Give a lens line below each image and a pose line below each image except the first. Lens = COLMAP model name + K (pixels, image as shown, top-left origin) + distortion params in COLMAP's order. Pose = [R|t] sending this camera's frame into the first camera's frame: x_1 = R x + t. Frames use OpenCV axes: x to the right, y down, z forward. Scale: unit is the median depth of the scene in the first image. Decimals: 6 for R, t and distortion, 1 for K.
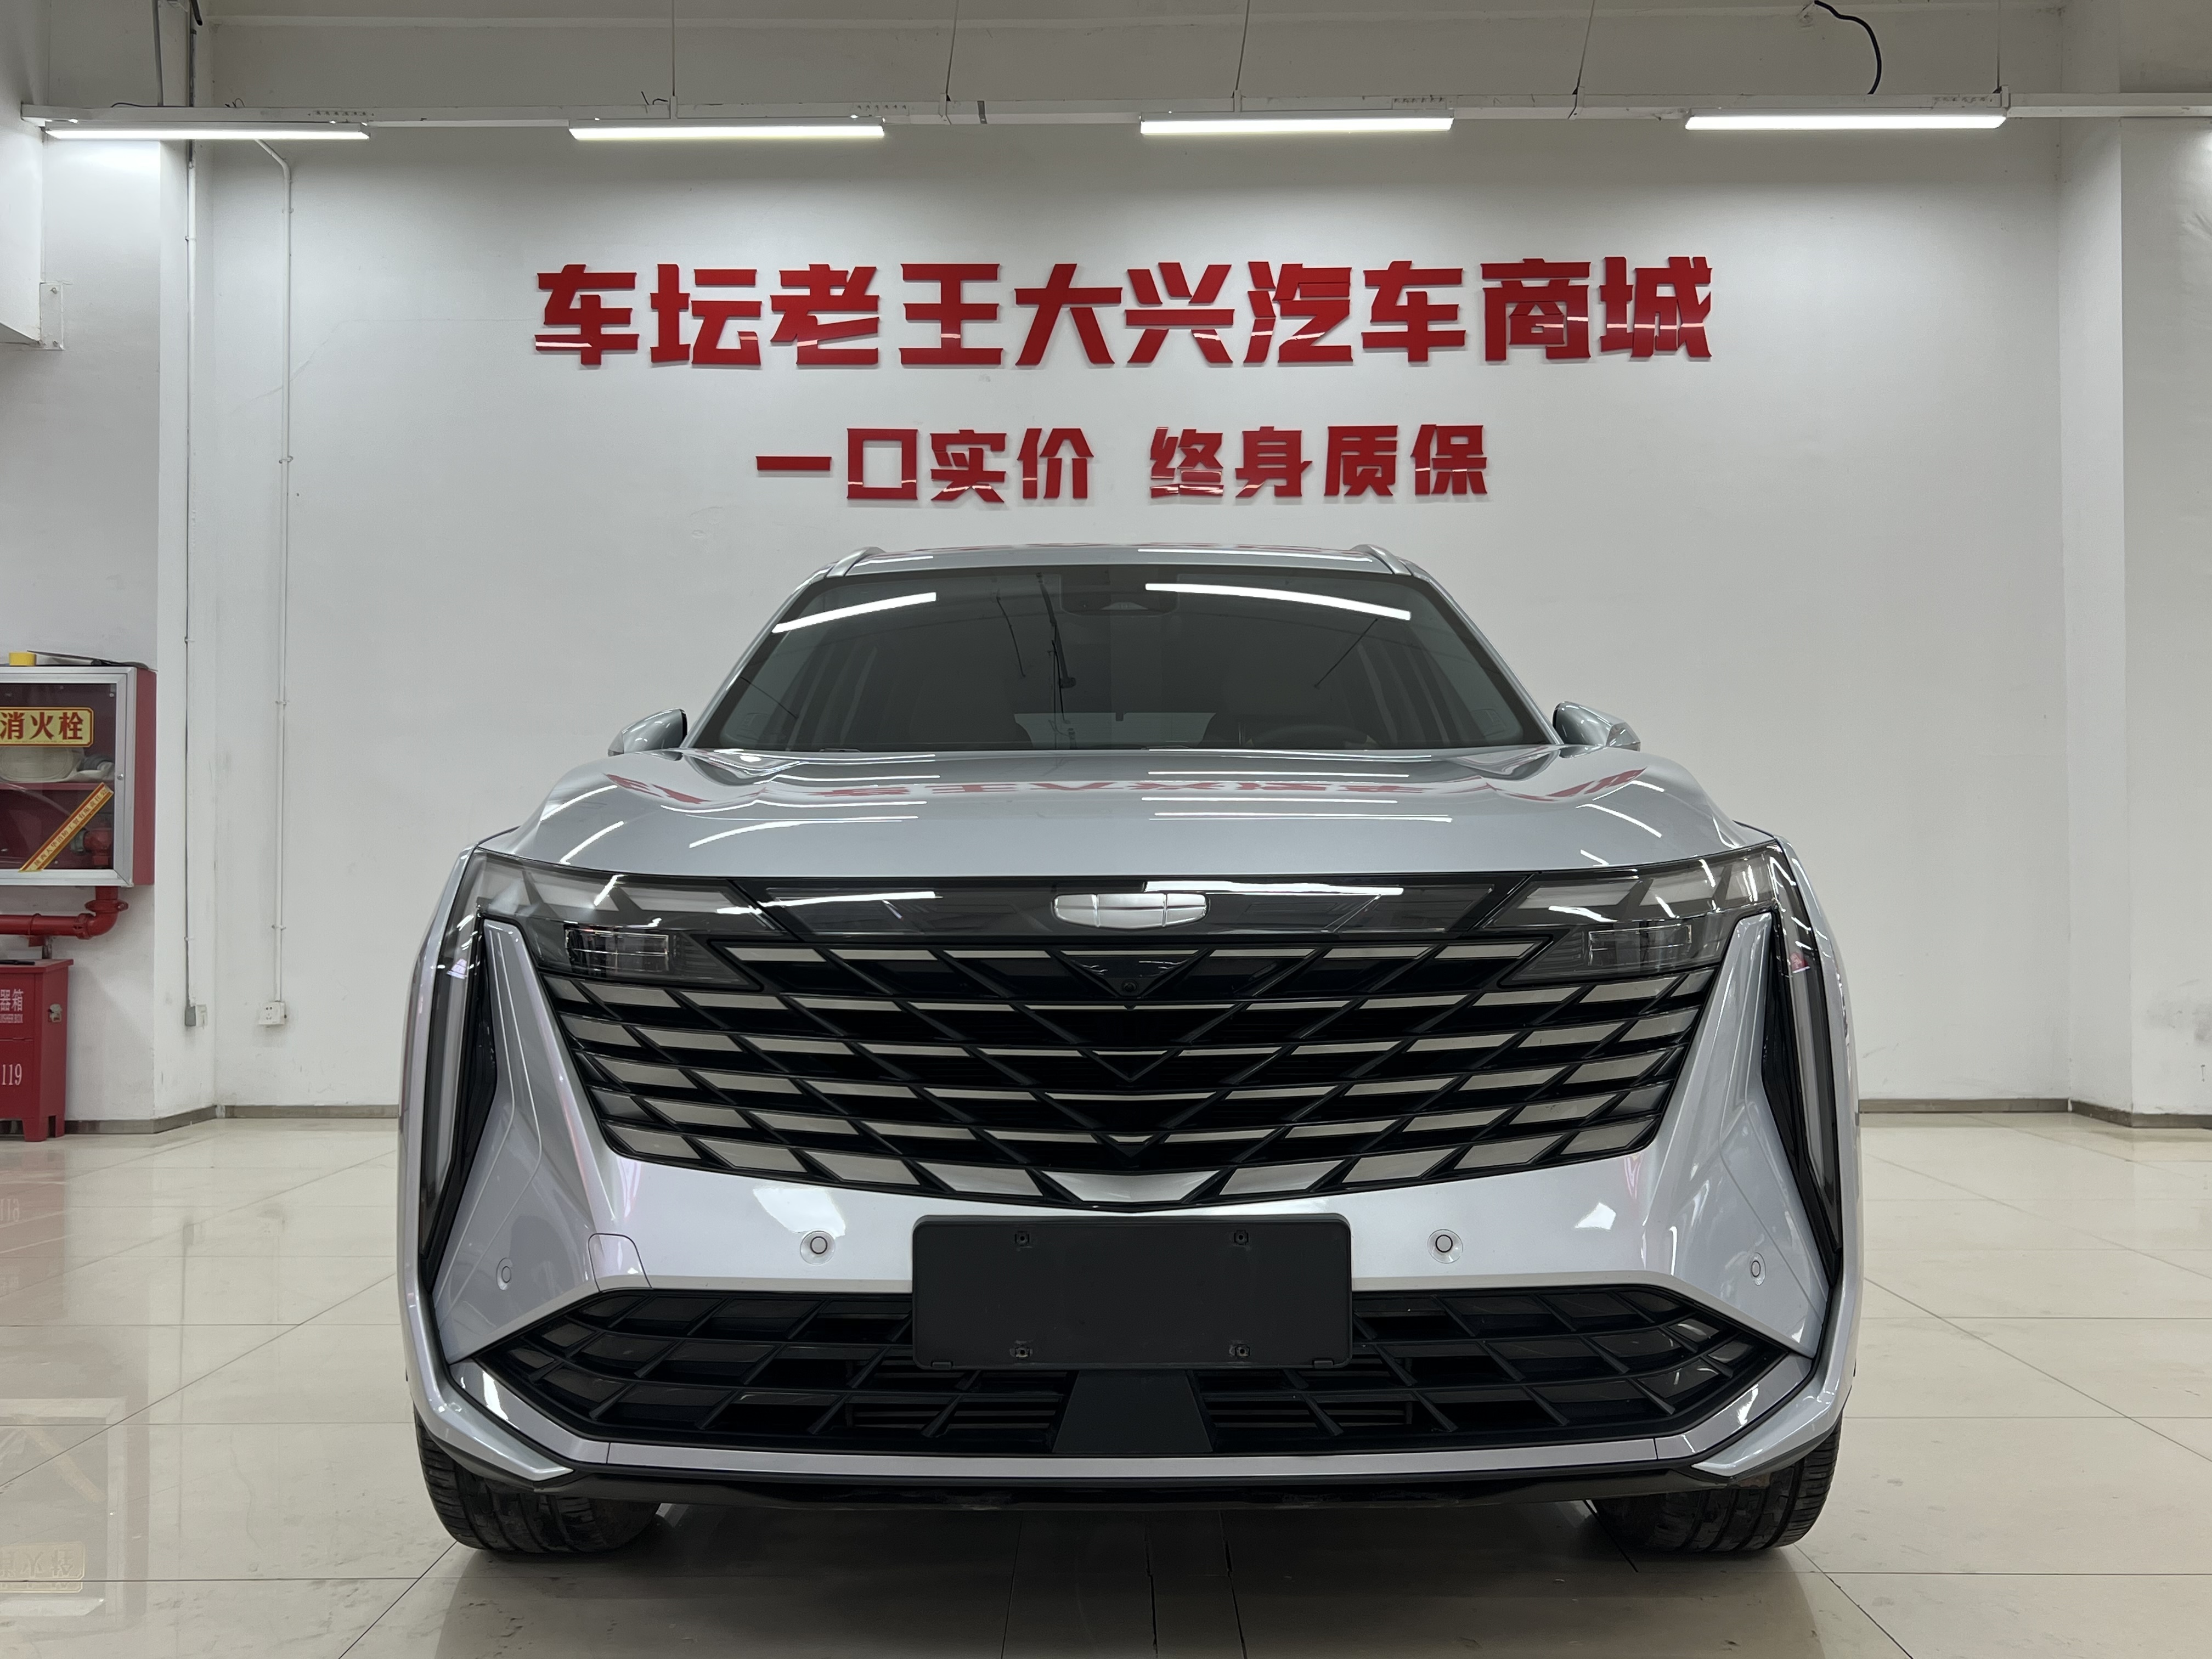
lens RADIAL K [[2052.5, 0, 1101.3], [0, 2052.5, 851.6], [0, 0, 1]] dist [0.089816, -0.130304]
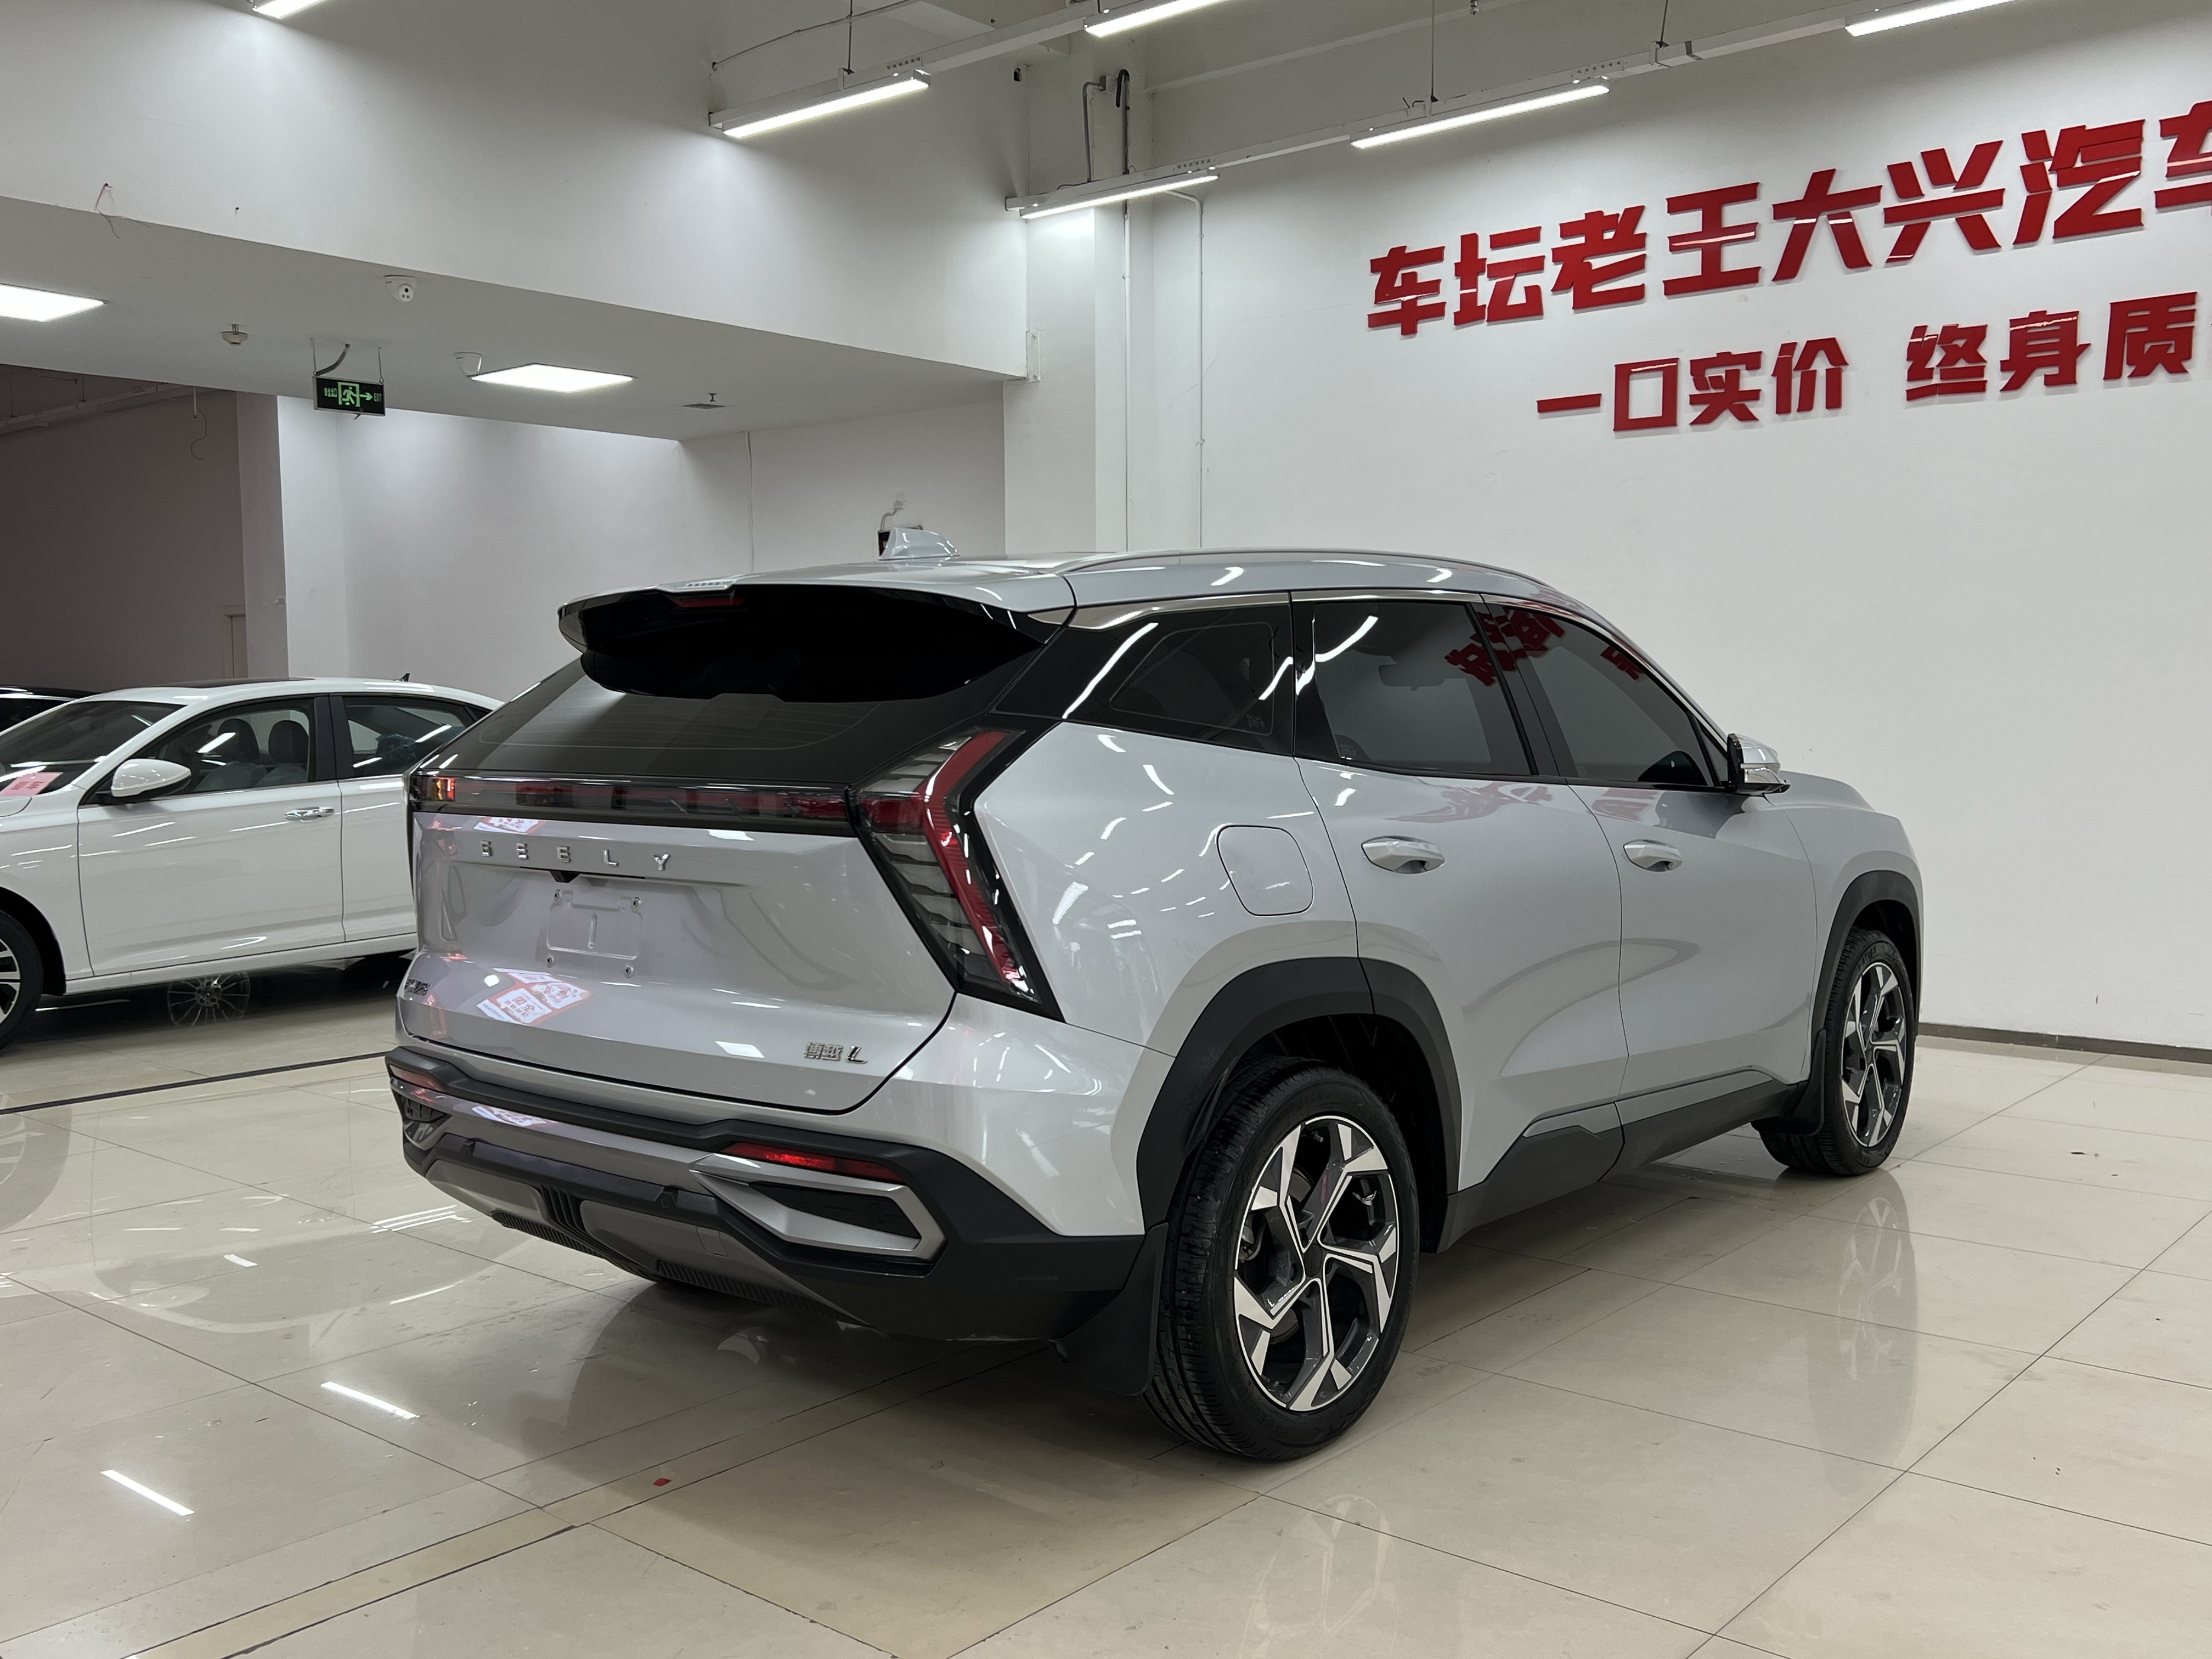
lens RADIAL K [[2014.0, 0, 1106.0], [0, 2014.0, 829.5], [0, 0, 1]] dist [0.090543, -0.090886]
pose [[0.764257, 0.043640, -0.643433, 0.363512], [0.011883, 0.996586, 0.081706, -0.054229], [0.644802, -0.070090, 0.761129, 0.011569]]
